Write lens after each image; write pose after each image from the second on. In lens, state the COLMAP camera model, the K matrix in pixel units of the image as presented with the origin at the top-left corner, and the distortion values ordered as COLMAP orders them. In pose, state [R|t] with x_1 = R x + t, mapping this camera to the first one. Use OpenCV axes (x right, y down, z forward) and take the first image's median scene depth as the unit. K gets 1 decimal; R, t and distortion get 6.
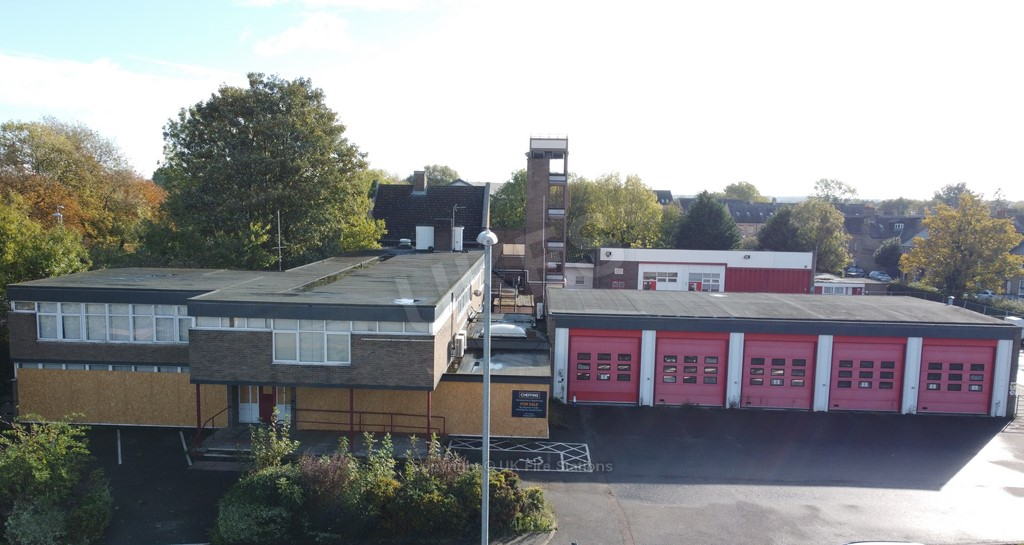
lens RADIAL K [[790.5, 0, 501.2], [0, 790.5, 292.4], [0, 0, 1]] dist [0.007395, -0.009281]
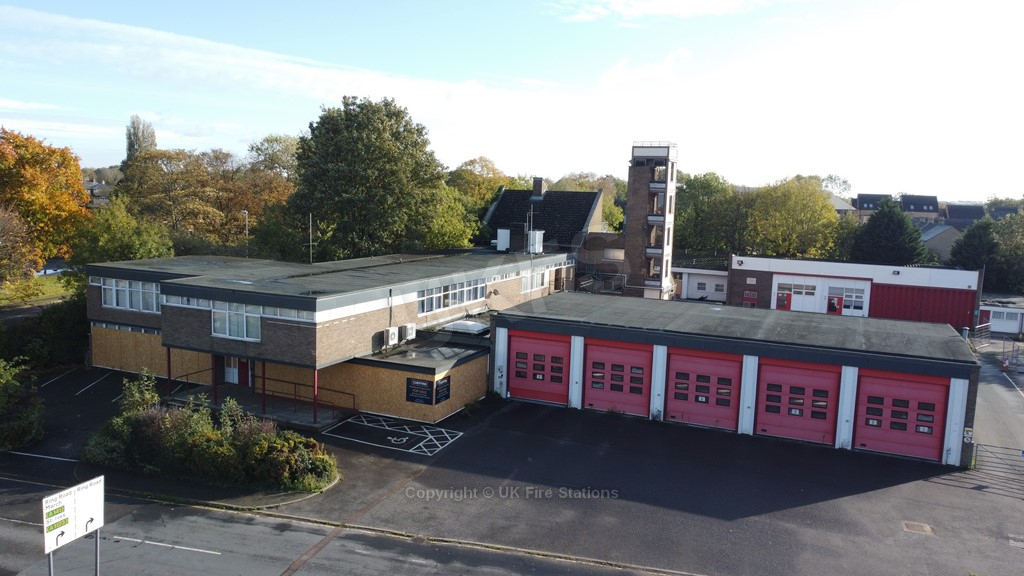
lens RADIAL K [[773.6, 0, 512.0], [0, 773.6, 288.0], [0, 0, 1]] dist [0.010241, -0.014621]
pose [[0.931097, 0.056538, -0.360364, 0.471748], [-0.057627, 0.998308, 0.007731, -0.018422], [0.360191, 0.013568, 0.932780, 0.016879]]
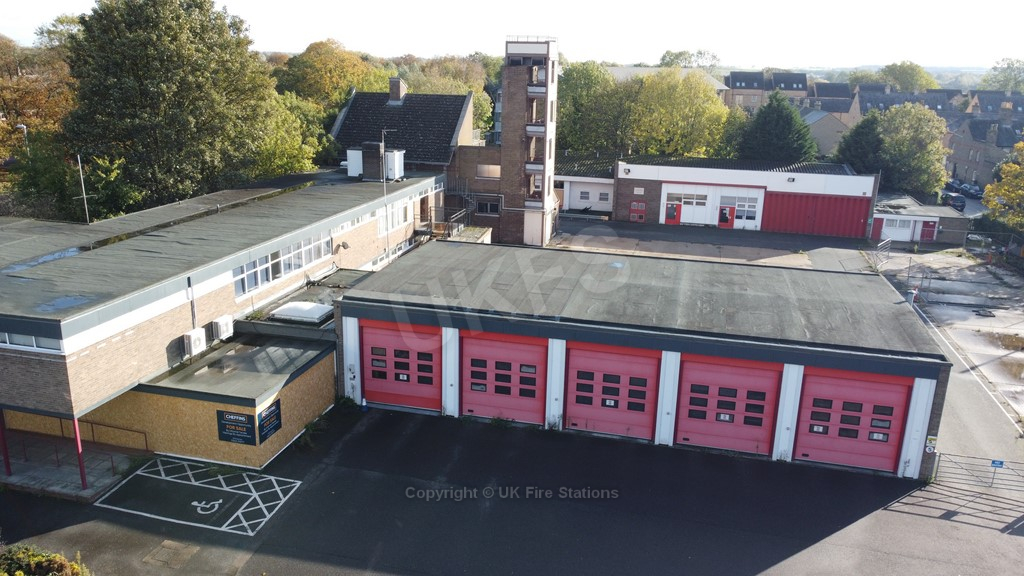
lens RADIAL K [[773.6, 0, 512.0], [0, 773.6, 288.0], [0, 0, 1]] dist [0.010241, -0.014621]
pose [[0.979000, 0.059352, -0.195027, 0.399454], [-0.027641, 0.986491, 0.161464, -0.119756], [0.201976, -0.152683, 0.967416, 0.263519]]
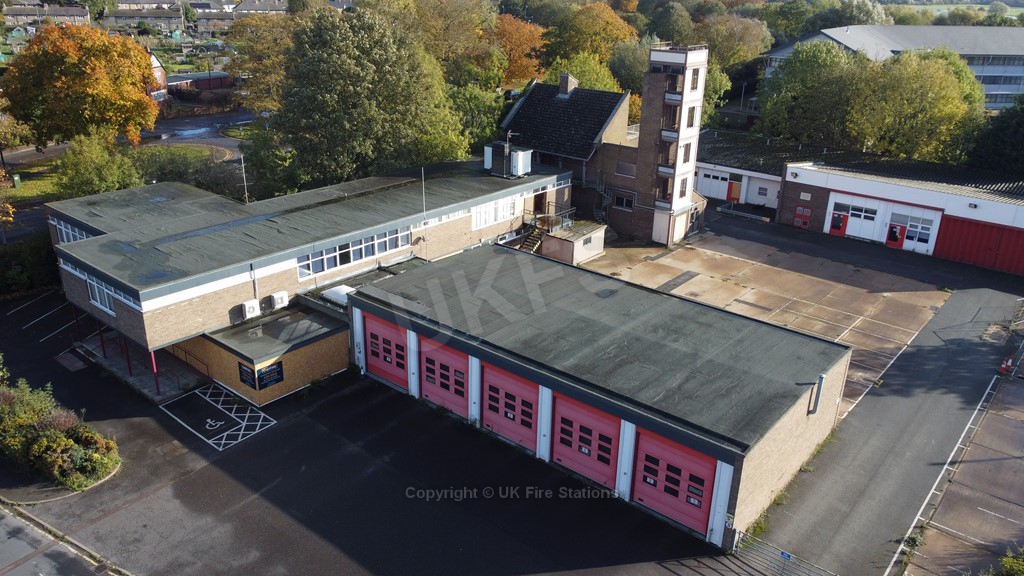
lens RADIAL K [[773.6, 0, 512.0], [0, 773.6, 288.0], [0, 0, 1]] dist [0.010241, -0.014621]
pose [[0.792419, 0.226290, -0.566449, 0.850046], [-0.079494, 0.959032, 0.271917, -0.289539], [0.604775, -0.170443, 0.777944, 0.307231]]
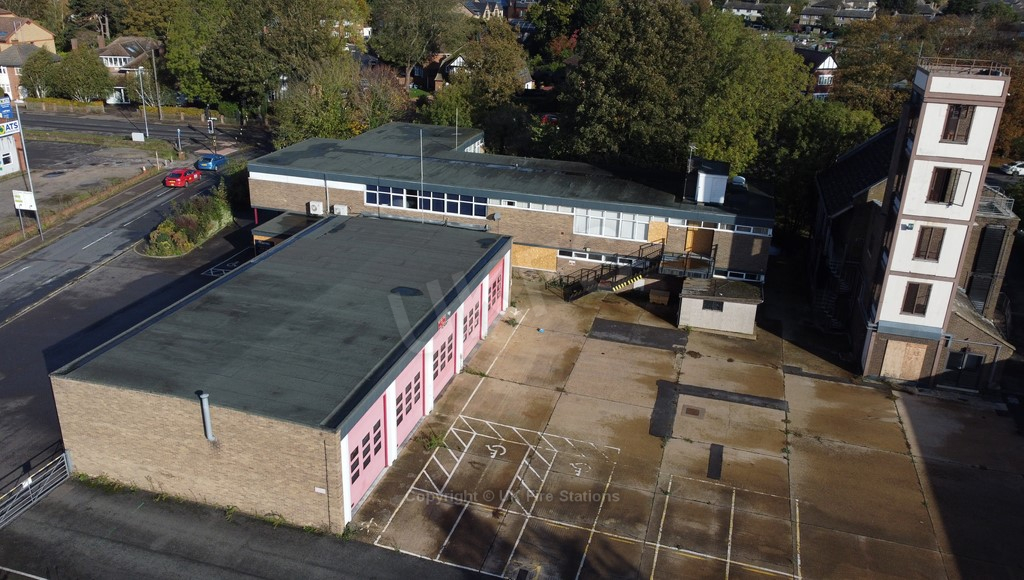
lens RADIAL K [[800.8, 0, 494.3], [0, 800.8, 280.9], [0, 0, 1]] dist [0.007613, -0.011153]
pose [[-0.250368, 0.330923, -0.909838, 1.226393], [-0.146179, 0.916074, 0.373416, -0.401774], [0.957051, 0.226491, -0.180982, 1.523806]]
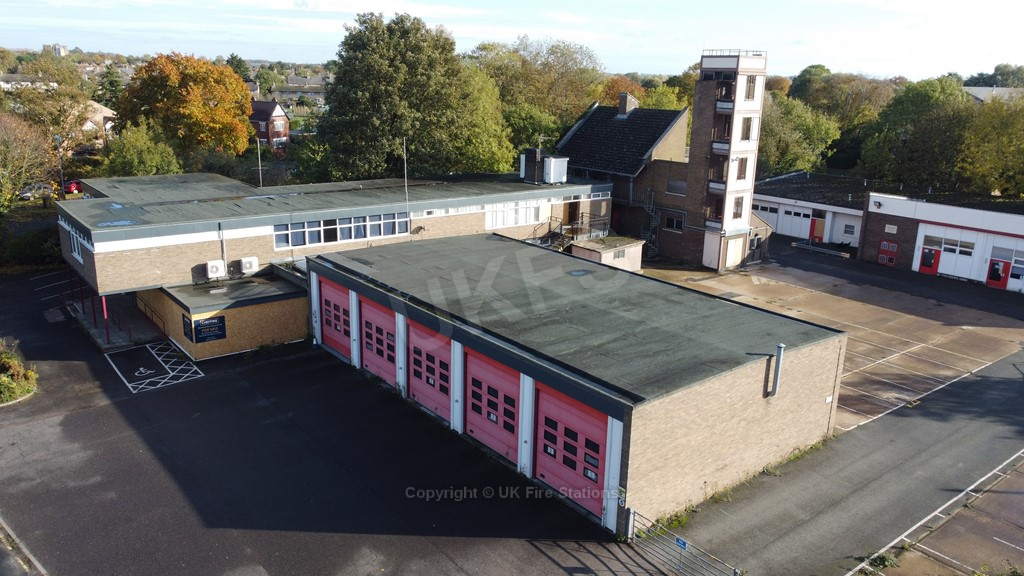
lens RADIAL K [[773.6, 0, 512.0], [0, 773.6, 288.0], [0, 0, 1]] dist [0.010241, -0.014621]
pose [[0.653604, 0.198518, -0.730337, 0.995131], [-0.101927, 0.979284, 0.174967, -0.137942], [0.749942, -0.039918, 0.660299, 0.530306]]
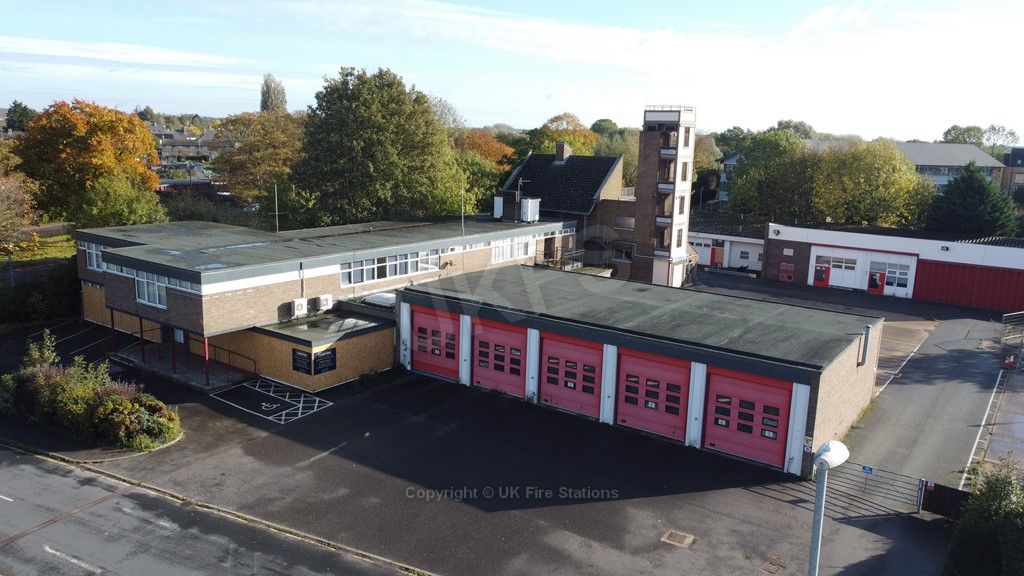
lens RADIAL K [[773.6, 0, 512.0], [0, 773.6, 288.0], [0, 0, 1]] dist [0.010241, -0.014621]
pose [[0.835210, 0.113481, -0.538095, 0.794781], [-0.078523, 0.993061, 0.087549, -0.083736], [0.544296, -0.030869, 0.838325, 0.167476]]
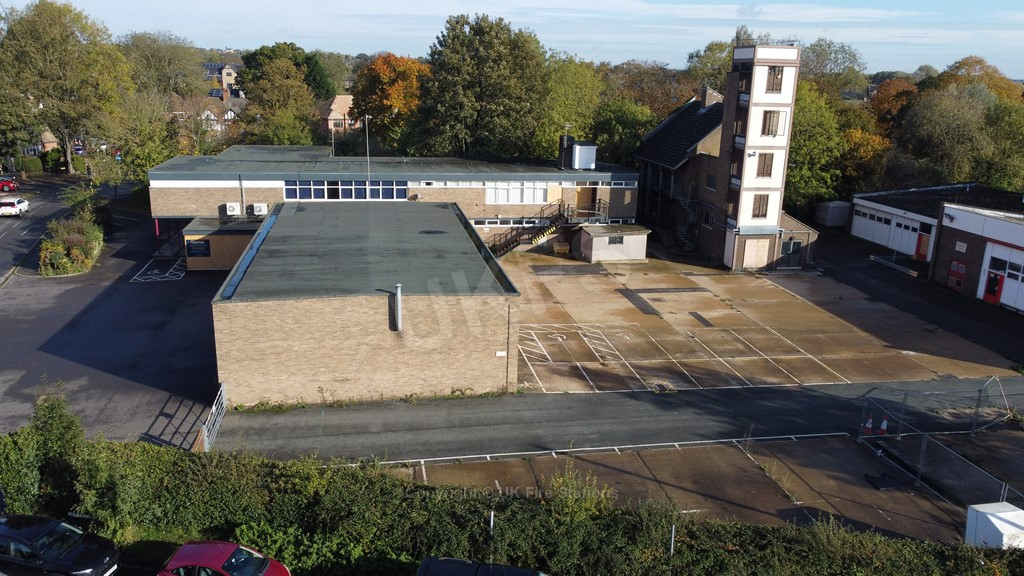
lens RADIAL K [[773.6, 0, 512.0], [0, 773.6, 288.0], [0, 0, 1]] dist [0.010241, -0.014621]
pose [[0.224144, 0.249730, -0.942016, 1.433904], [-0.137250, 0.965066, 0.223183, -0.182686], [0.964843, 0.079267, 0.250589, 1.074634]]
